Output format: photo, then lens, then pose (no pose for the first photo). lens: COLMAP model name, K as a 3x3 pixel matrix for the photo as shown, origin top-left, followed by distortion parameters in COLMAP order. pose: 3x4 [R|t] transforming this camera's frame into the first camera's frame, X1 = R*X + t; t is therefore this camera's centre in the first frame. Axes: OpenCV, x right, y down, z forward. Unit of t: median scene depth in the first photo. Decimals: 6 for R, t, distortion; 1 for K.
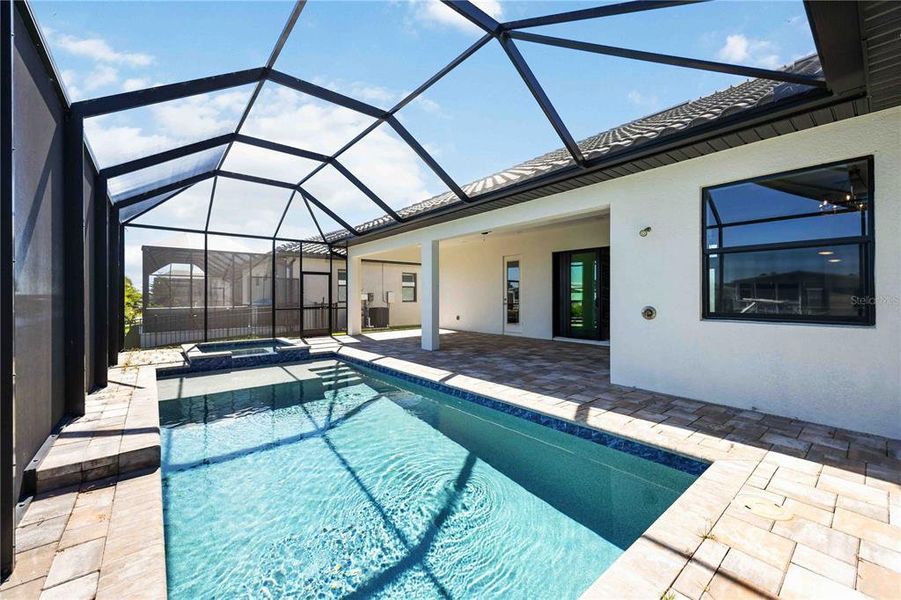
lens RADIAL K [[362.2, 0, 446.7], [0, 362.2, 298.6], [0, 0, 1]] dist [0.011726, -0.000132]
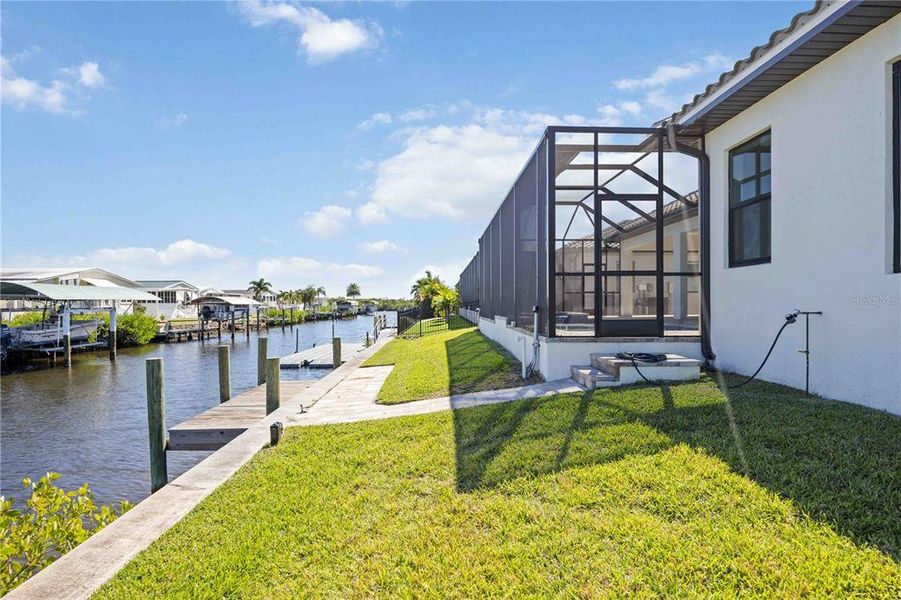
lens RADIAL K [[507.8, 0, 433.0], [0, 507.8, 305.8], [0, 0, 1]] dist [0.006067, -0.000320]
pose [[0.779679, 0.000046, -0.626179, 0.317474], [-0.003253, 0.999987, -0.003977, 0.086651], [0.626171, 0.005138, 0.779669, -0.747240]]
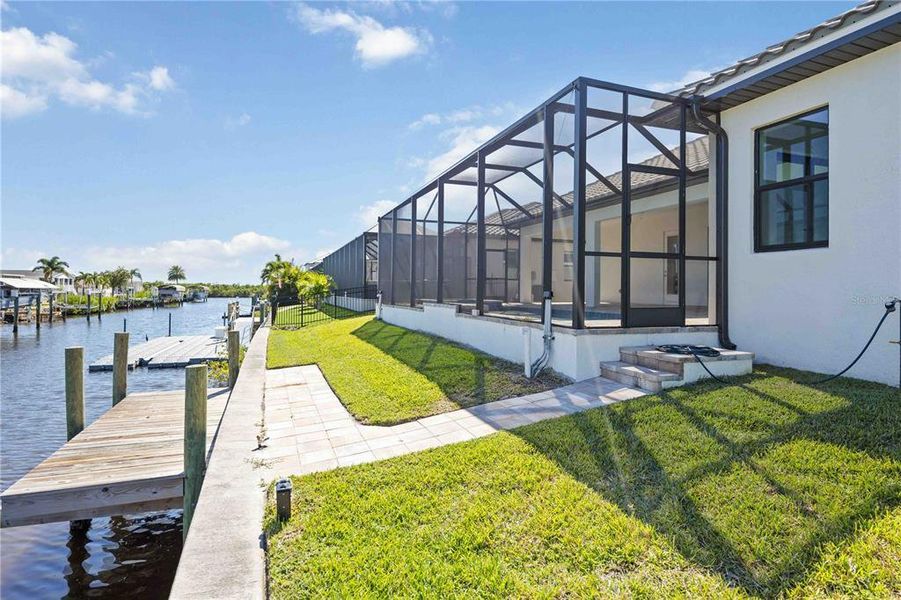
lens RADIAL K [[507.8, 0, 449.1], [0, 507.8, 287.0], [0, 0, 1]] dist [0.006067, -0.000320]
pose [[0.947719, 0.002967, -0.319092, 0.037890], [-0.009073, 0.999803, -0.017653, 0.090312], [0.318977, 0.019625, 0.947559, -0.701733]]
